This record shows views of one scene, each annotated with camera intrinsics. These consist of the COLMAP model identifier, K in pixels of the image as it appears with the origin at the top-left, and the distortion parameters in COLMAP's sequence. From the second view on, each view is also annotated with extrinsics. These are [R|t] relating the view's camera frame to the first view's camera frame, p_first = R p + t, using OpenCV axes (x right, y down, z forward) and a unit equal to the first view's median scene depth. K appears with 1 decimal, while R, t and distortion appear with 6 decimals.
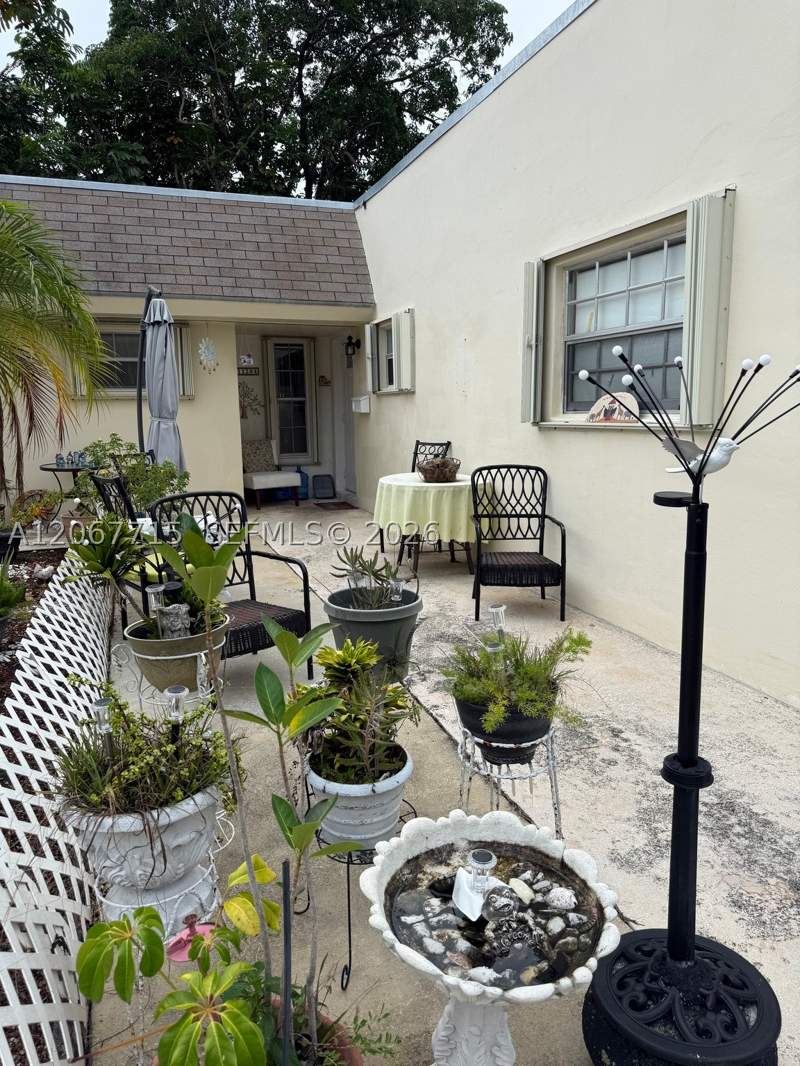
lens RADIAL K [[748.5, 0, 400.0], [0, 748.5, 533.0], [0, 0, 1]] dist [0.062830, -0.003346]
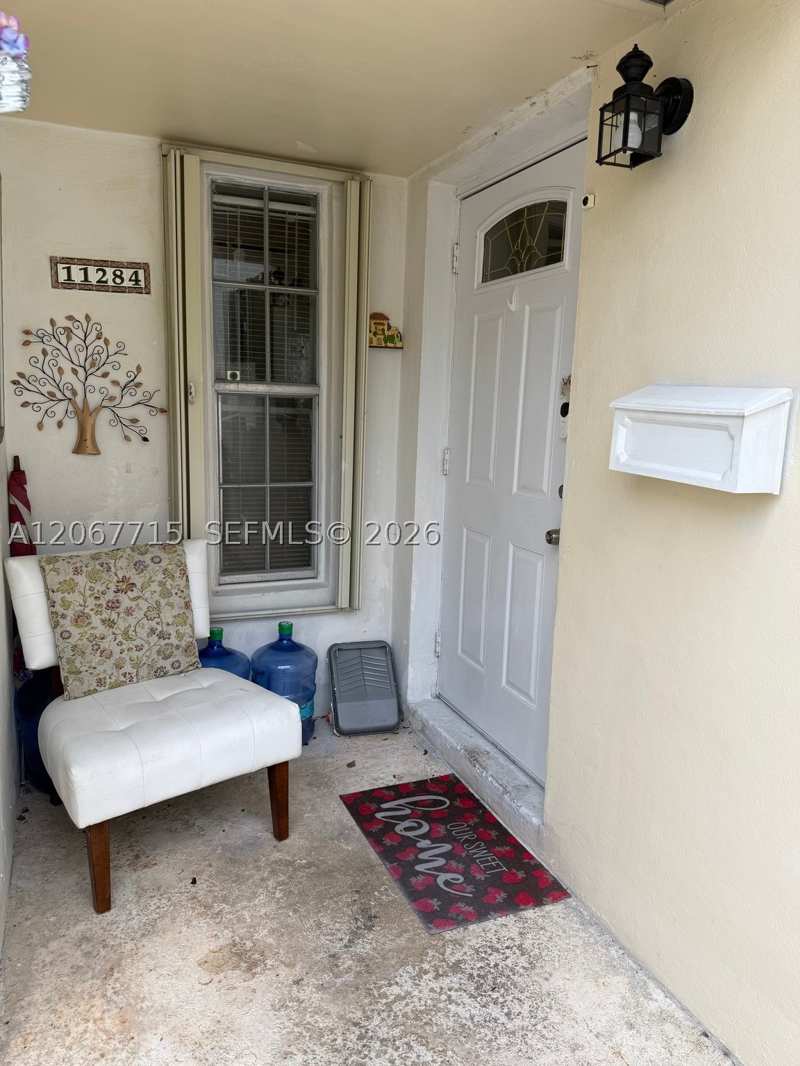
lens RADIAL K [[748.5, 0, 400.0], [0, 748.5, 533.0], [0, 0, 1]] dist [0.062830, -0.003346]
pose [[0.996491, 0.034606, 0.076205, -0.114555], [-0.034844, 0.999391, 0.001800, -0.126465], [-0.076097, -0.004449, 0.997091, 0.712838]]
